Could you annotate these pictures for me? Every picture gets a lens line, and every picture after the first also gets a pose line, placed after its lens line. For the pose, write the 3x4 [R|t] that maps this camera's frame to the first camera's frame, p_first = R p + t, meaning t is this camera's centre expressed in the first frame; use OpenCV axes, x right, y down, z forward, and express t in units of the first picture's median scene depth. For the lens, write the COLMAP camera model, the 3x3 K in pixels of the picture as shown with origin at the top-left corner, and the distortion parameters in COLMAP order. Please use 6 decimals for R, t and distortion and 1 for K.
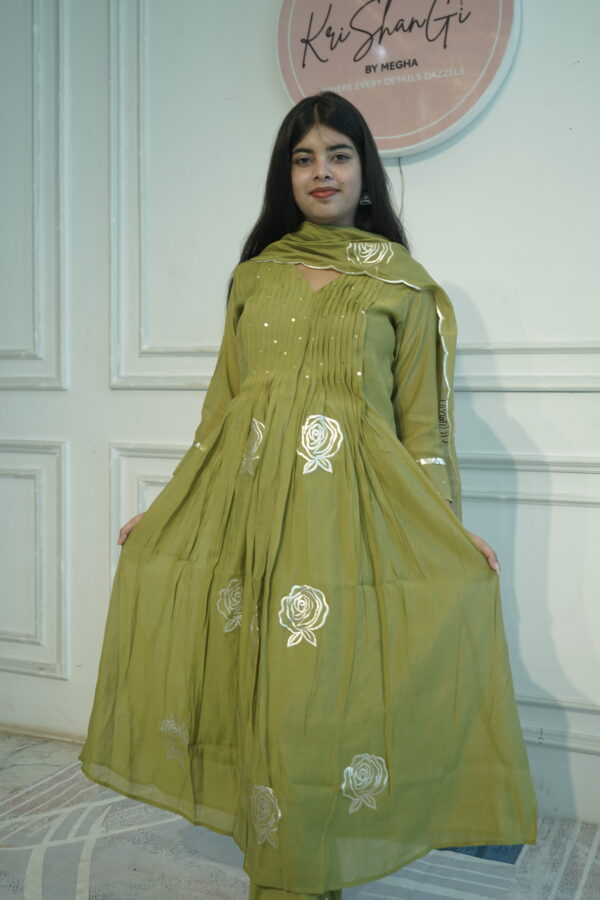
lens RADIAL K [[1015.7, 0, 299.0], [0, 1015.7, 455.0], [0, 0, 1]] dist [0.003778, 0.041776]
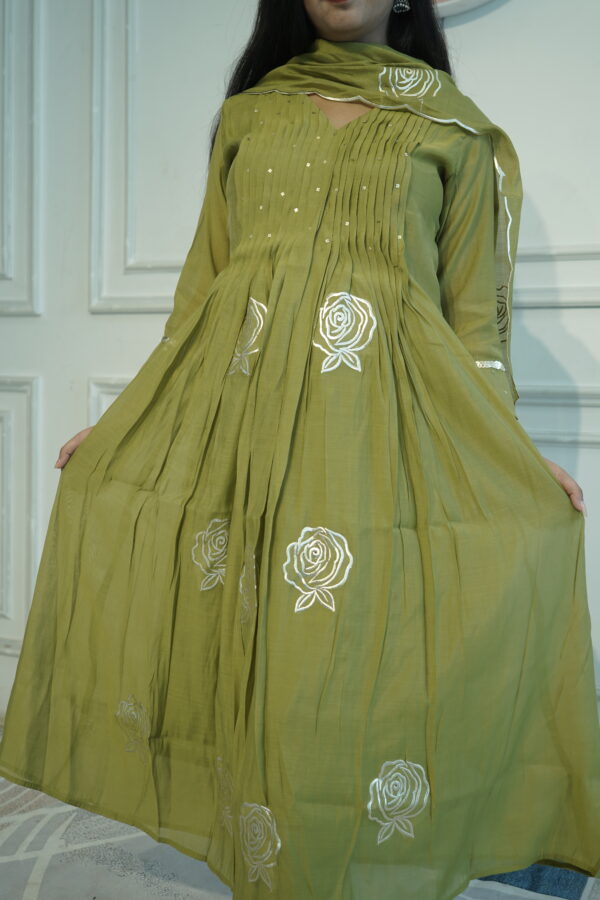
lens RADIAL K [[1021.2, 0, 300.0], [0, 1021.2, 450.0], [0, 0, 1]] dist [0.000855, 0.015102]
pose [[0.999726, 0.016200, -0.016892, 0.004134], [-0.016076, 0.999843, 0.007452, 0.047630], [0.017010, -0.007178, 0.999830, 0.196391]]
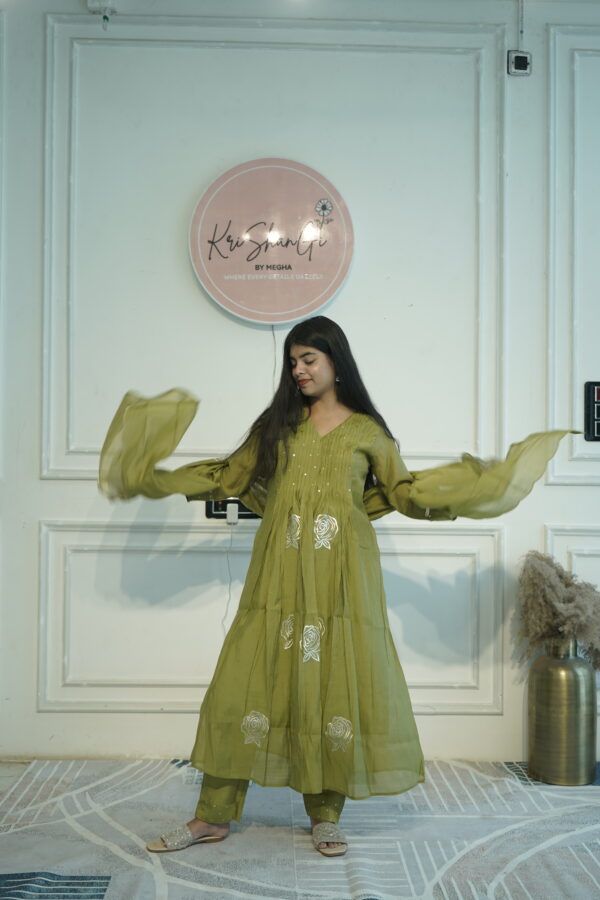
lens RADIAL K [[1061.3, 0, 300.0], [0, 1061.3, 450.0], [0, 0, 1]] dist [0.000387, 0.032922]
pose [[0.914805, -0.003675, 0.403880, -0.525947], [0.018308, 0.999308, -0.032374, -0.064054], [-0.403481, 0.037010, 0.914239, -0.453971]]
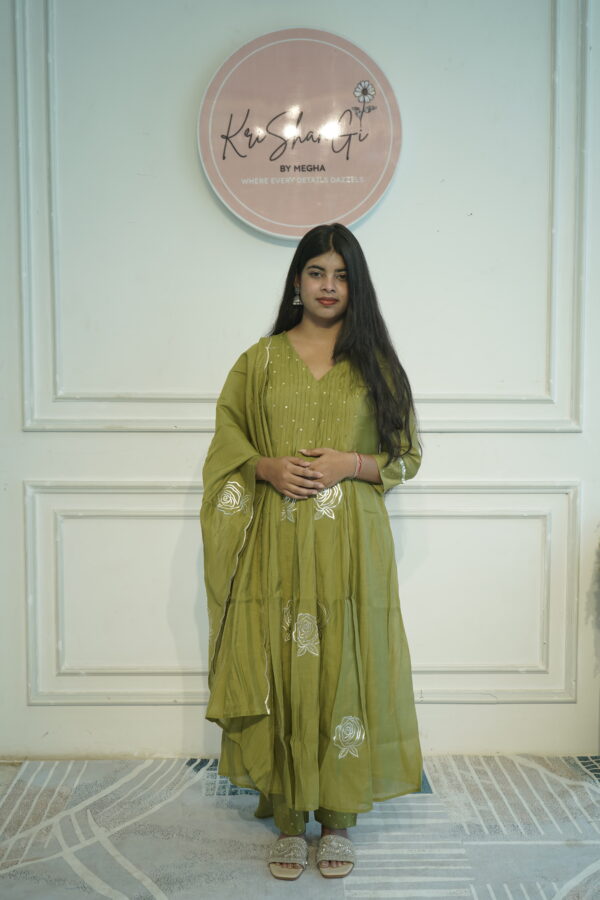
lens RADIAL K [[1058.4, 0, 300.0], [0, 1058.4, 450.0], [0, 0, 1]] dist [0.018800, 0.018826]
pose [[0.913739, -0.047274, 0.403543, -0.454827], [0.027307, 0.998108, 0.055095, -0.121342], [-0.405384, -0.039322, 0.913301, -0.172686]]
